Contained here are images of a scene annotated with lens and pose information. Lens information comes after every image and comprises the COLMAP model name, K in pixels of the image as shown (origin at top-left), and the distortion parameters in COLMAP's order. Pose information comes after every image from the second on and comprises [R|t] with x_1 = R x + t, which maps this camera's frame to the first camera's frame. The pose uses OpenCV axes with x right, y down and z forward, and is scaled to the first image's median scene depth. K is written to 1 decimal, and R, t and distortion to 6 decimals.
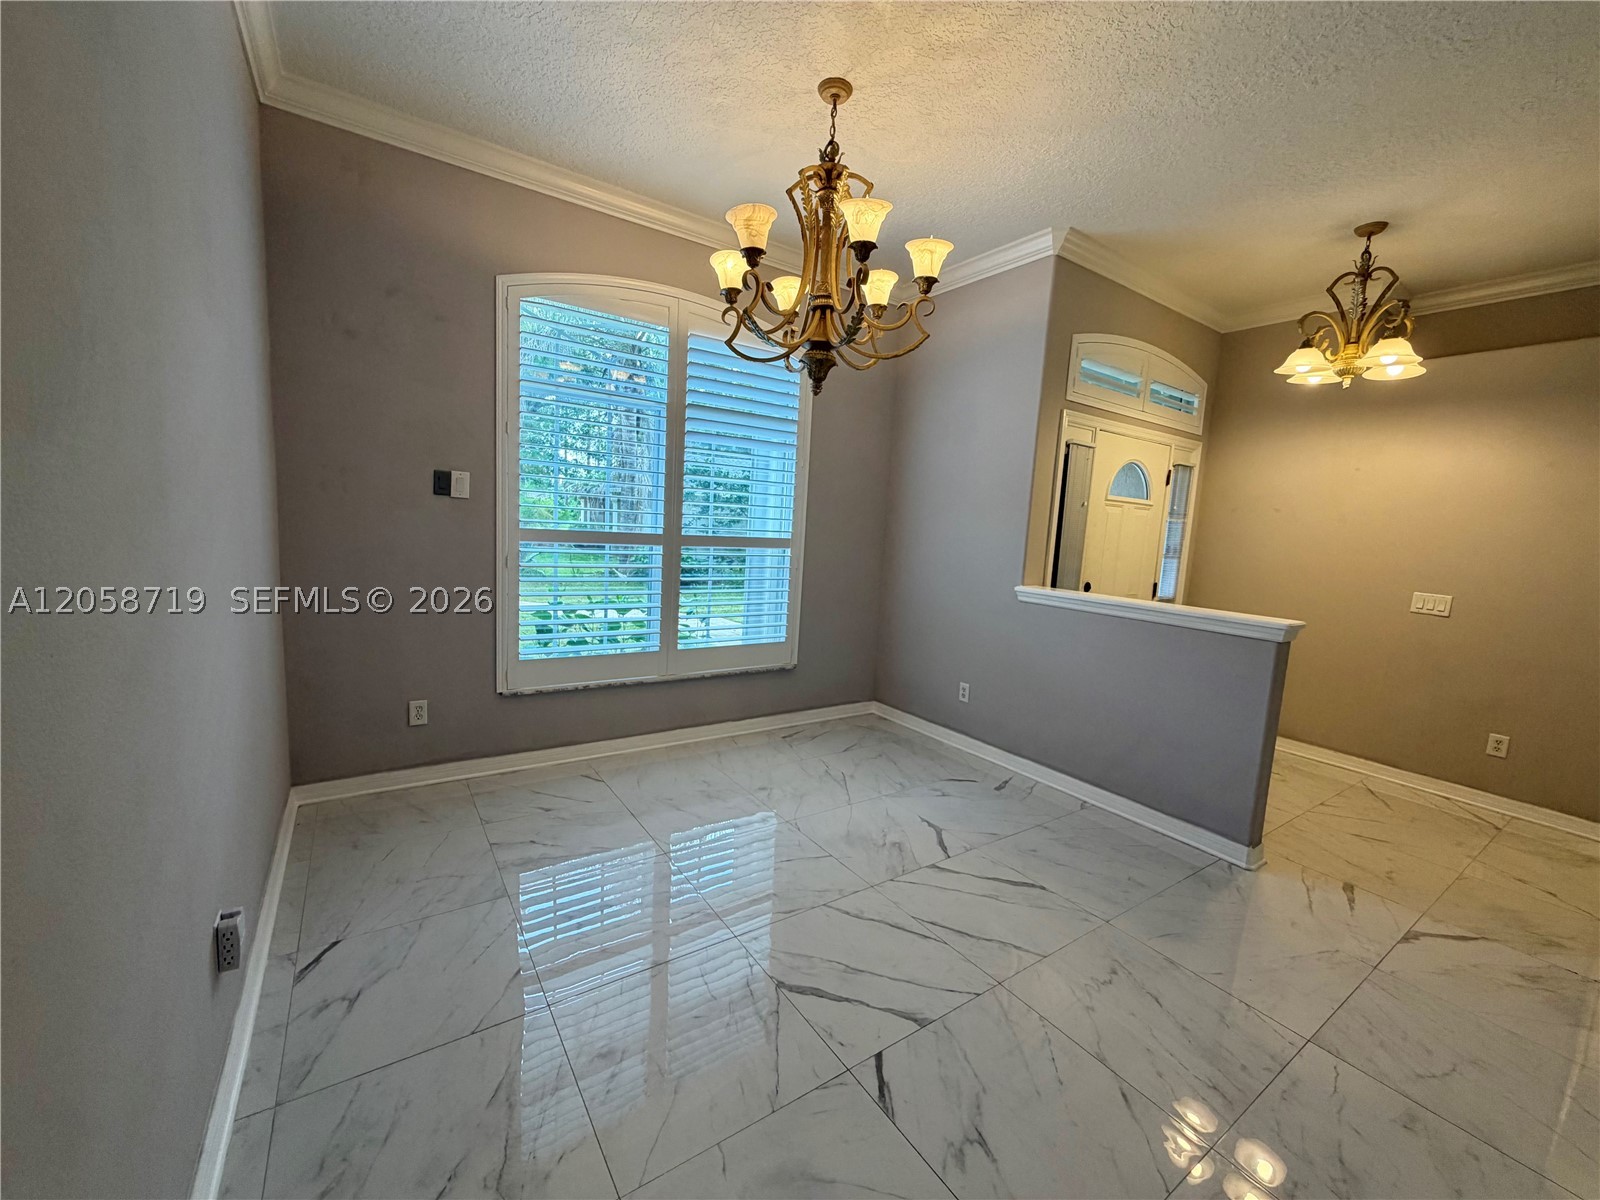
lens RADIAL K [[636.8, 0, 790.5], [0, 636.8, 596.2], [0, 0, 1]] dist [-0.000441, 0.000368]
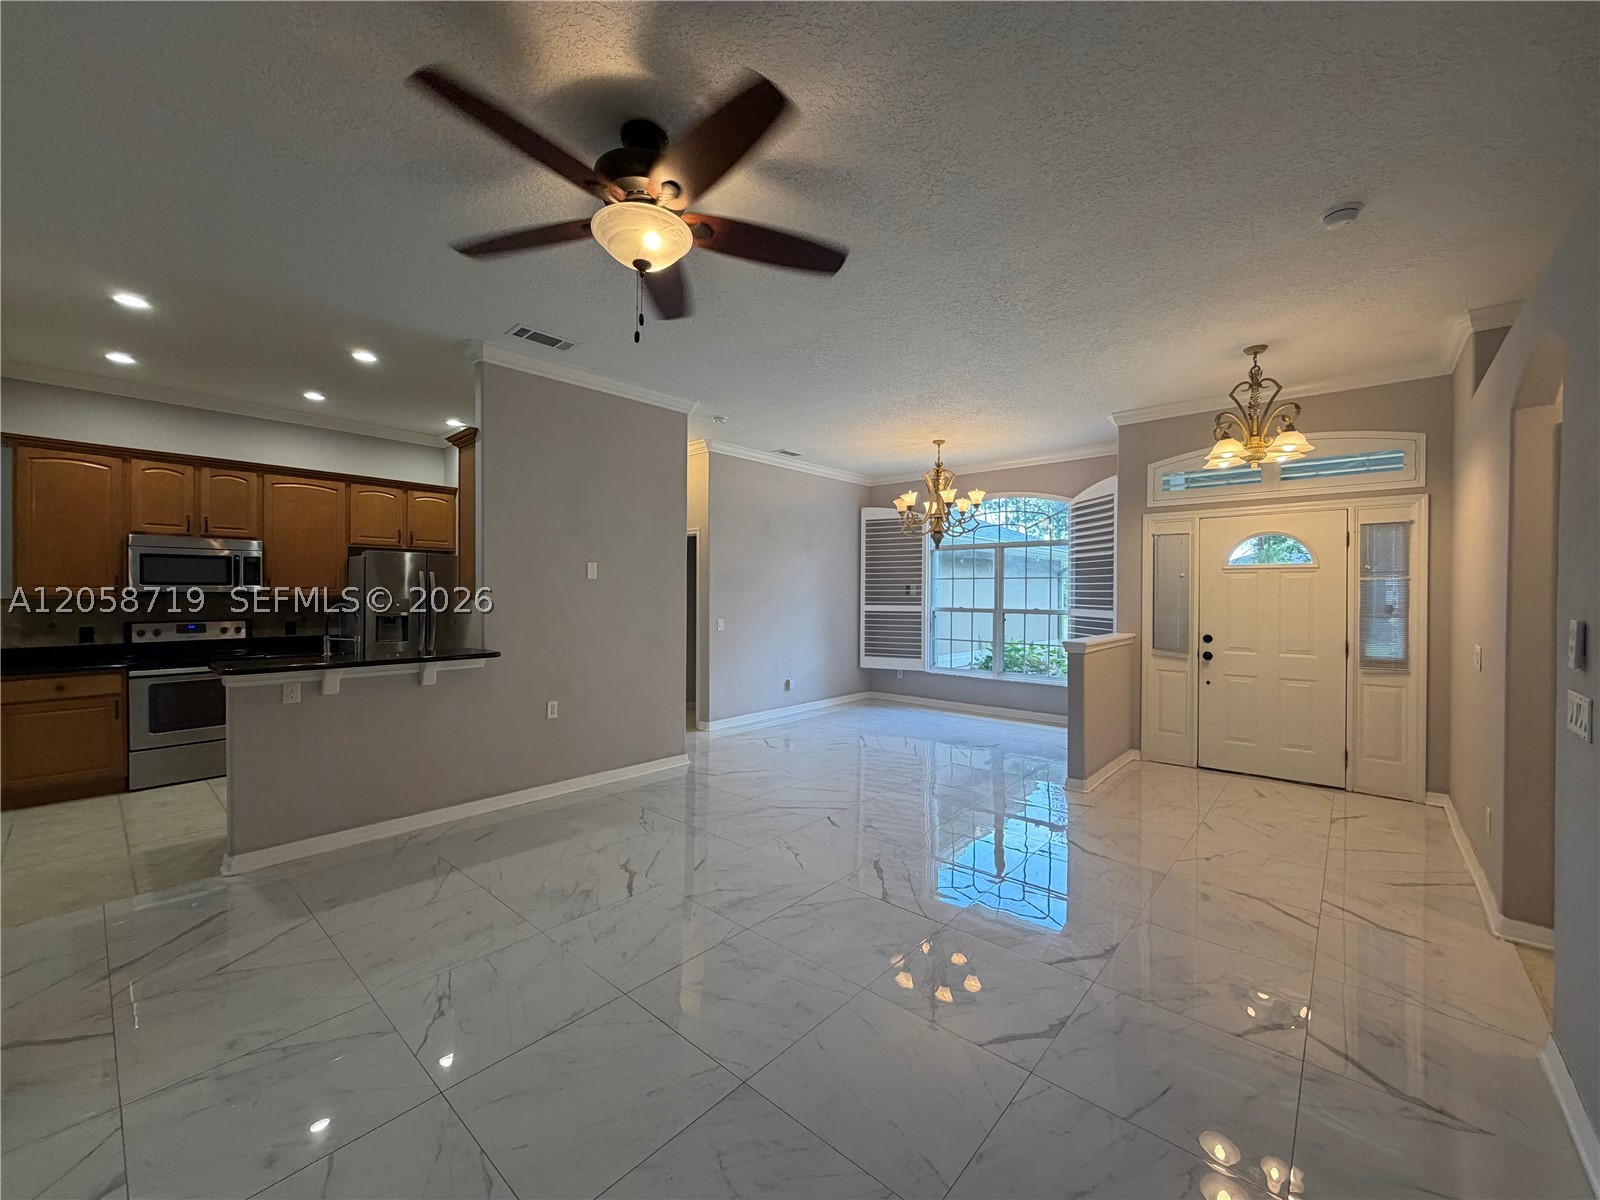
lens RADIAL K [[636.8, 0, 793.7], [0, 636.8, 599.4], [0, 0, 1]] dist [-0.000441, 0.000368]
pose [[0.250476, -0.044807, -0.967085, 1.819644], [-0.107242, 0.991497, -0.073714, 0.109499], [0.962165, 0.122176, 0.243541, -0.138131]]
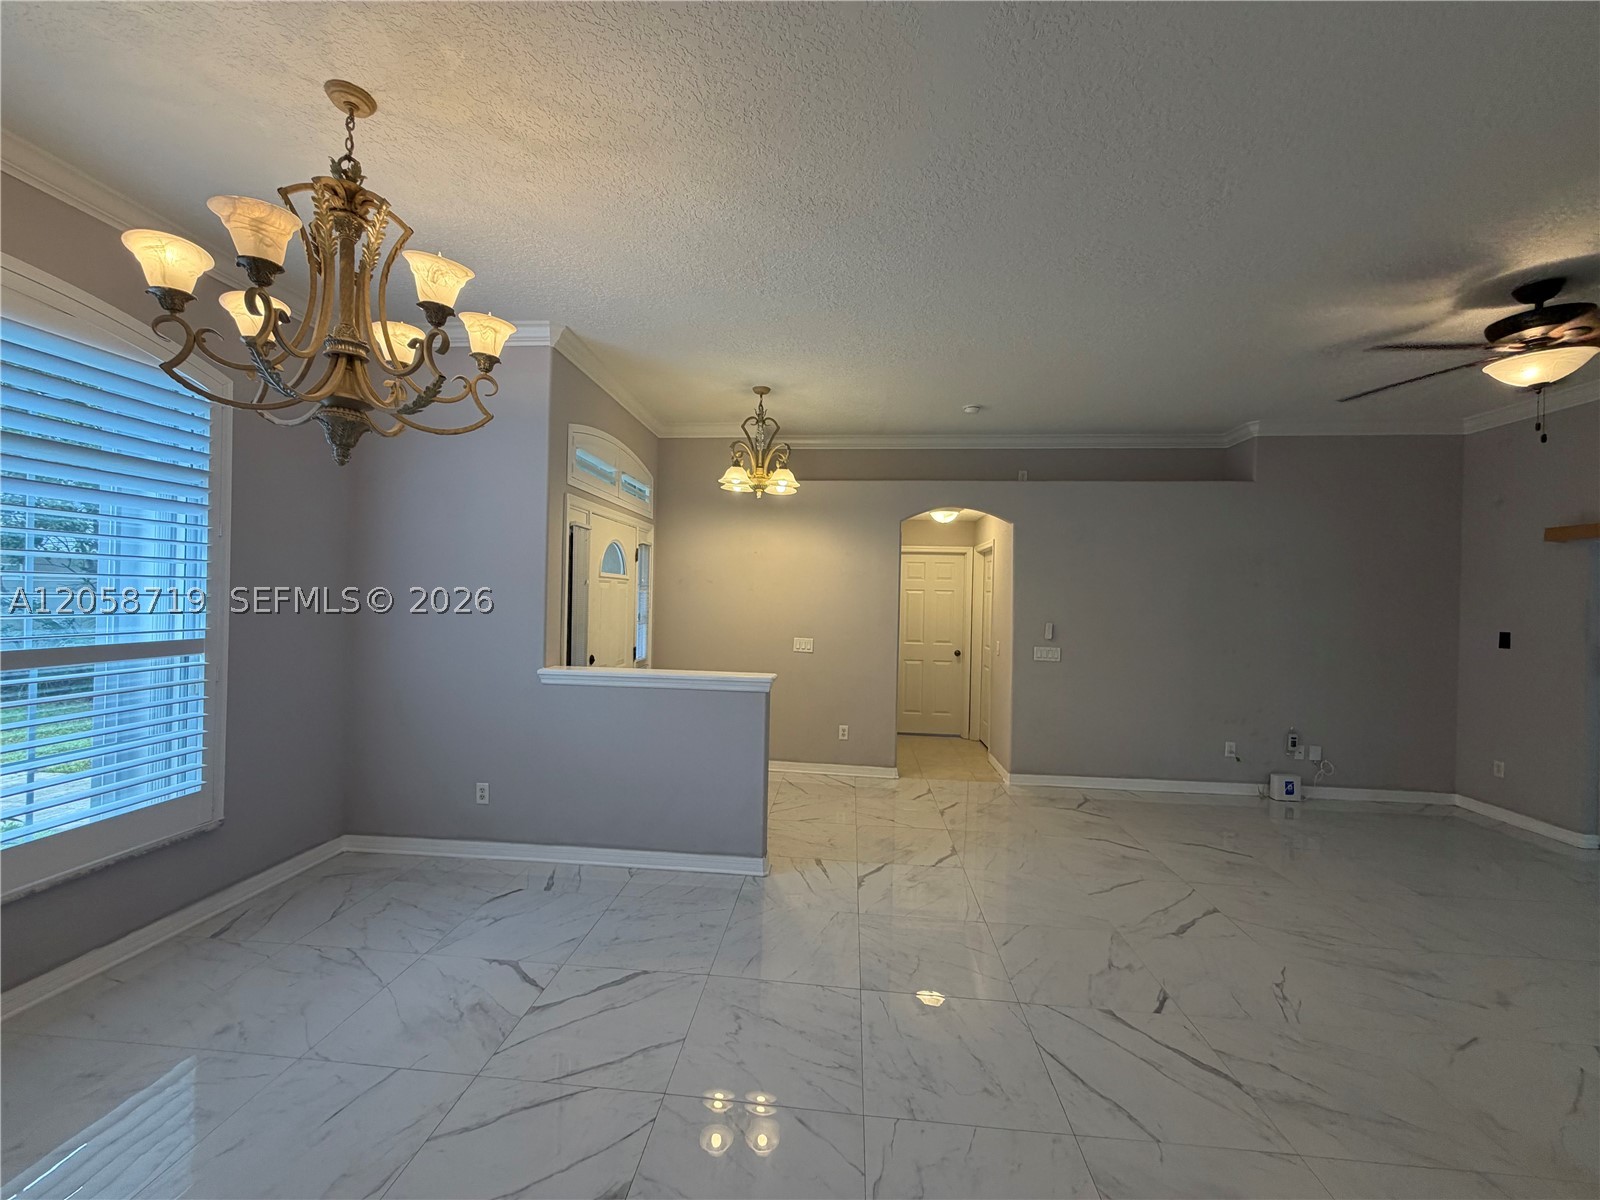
lens RADIAL K [[636.8, 0, 791.8], [0, 636.8, 597.1], [0, 0, 1]] dist [-0.000441, 0.000368]
pose [[0.631116, -0.040674, 0.774621, -0.164087], [0.104912, 0.993924, -0.033287, -0.058290], [-0.768561, 0.102275, 0.631549, 0.090664]]
